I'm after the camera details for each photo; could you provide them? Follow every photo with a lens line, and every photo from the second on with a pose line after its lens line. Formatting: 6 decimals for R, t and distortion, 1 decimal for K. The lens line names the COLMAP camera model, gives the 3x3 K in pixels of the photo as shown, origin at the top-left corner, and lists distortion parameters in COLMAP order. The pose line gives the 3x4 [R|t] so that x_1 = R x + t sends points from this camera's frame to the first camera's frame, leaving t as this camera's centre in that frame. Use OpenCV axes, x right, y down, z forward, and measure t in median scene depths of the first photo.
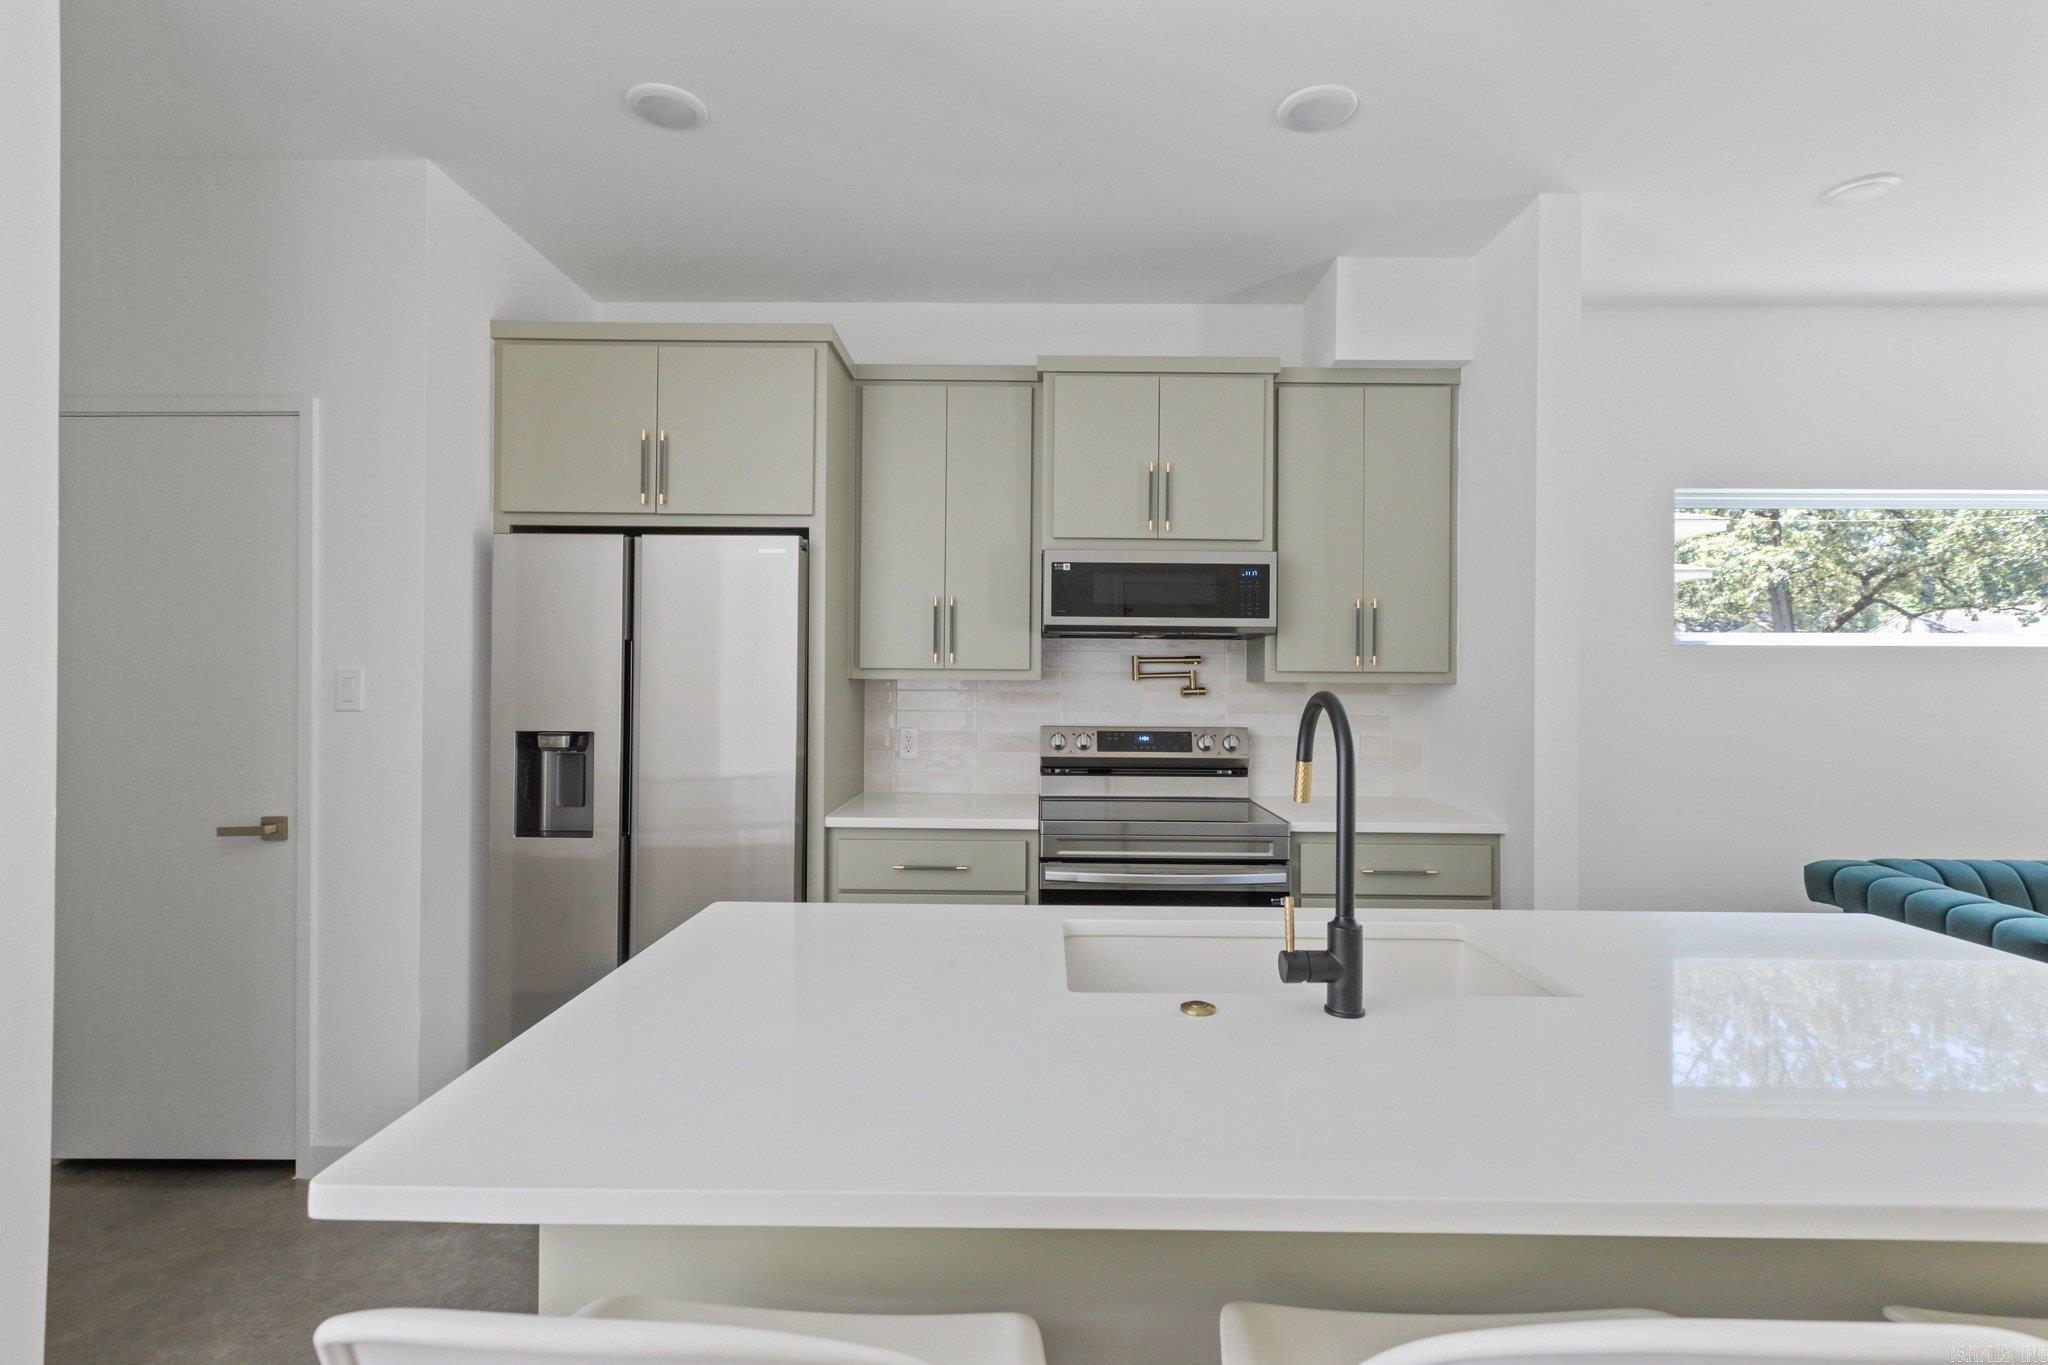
lens RADIAL K [[939.0, 0, 1031.5], [0, 939.0, 680.7], [0, 0, 1]] dist [0.001402, 0.000585]
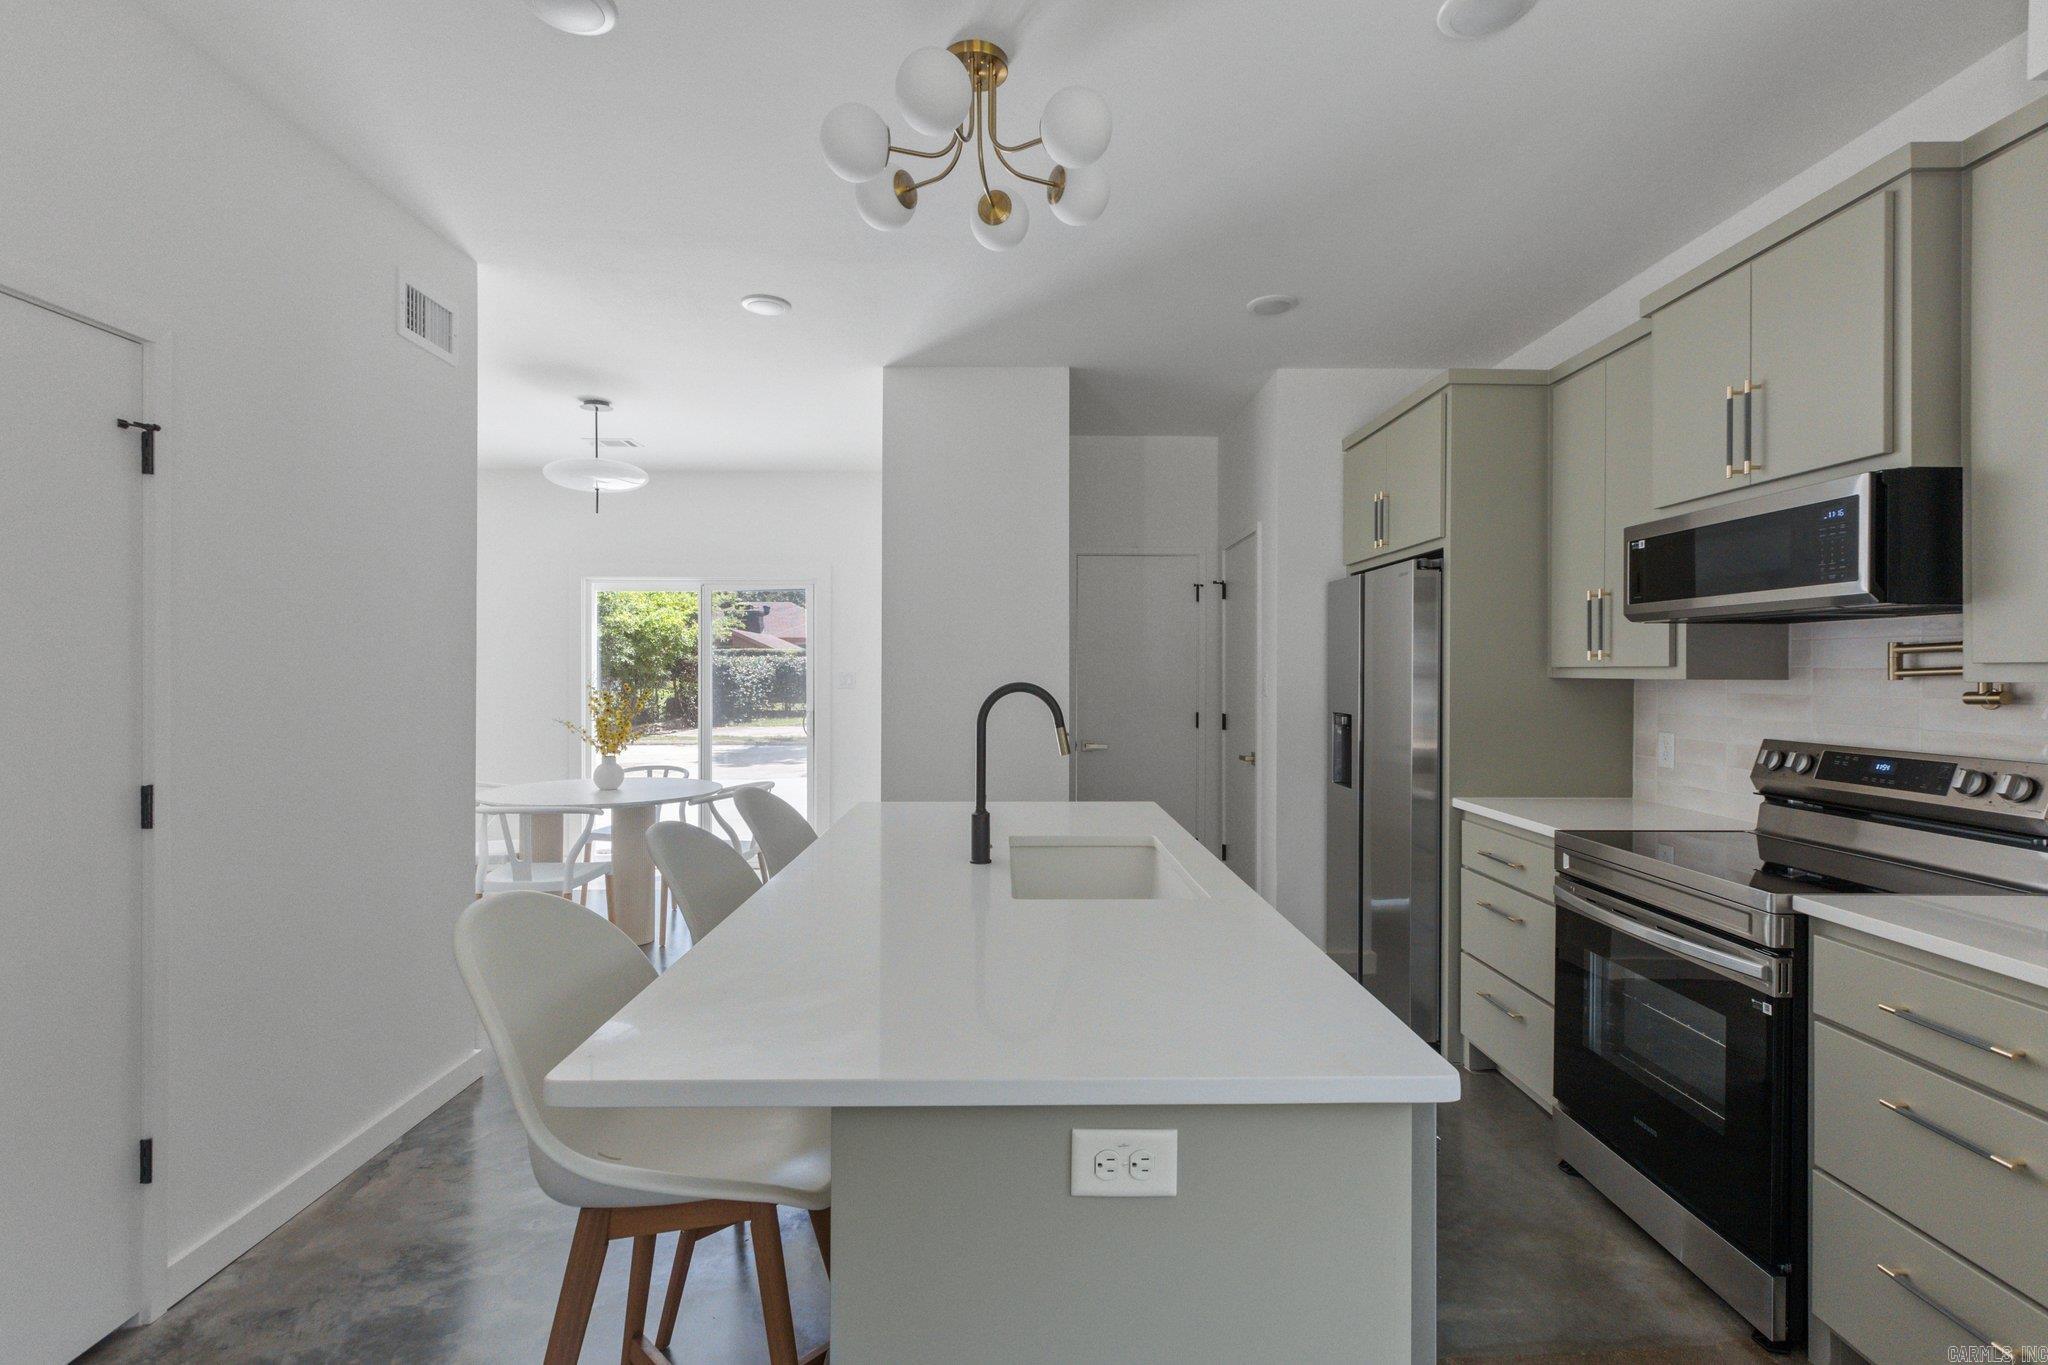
lens RADIAL K [[944.5, 0, 1028.9], [0, 944.5, 674.8], [0, 0, 1]] dist [0.002547, 0.000279]
pose [[0.029549, -0.004202, -0.999555, 0.870862], [-0.005279, 0.999977, -0.004360, 0.002614], [0.999549, 0.005405, 0.029526, 0.426236]]
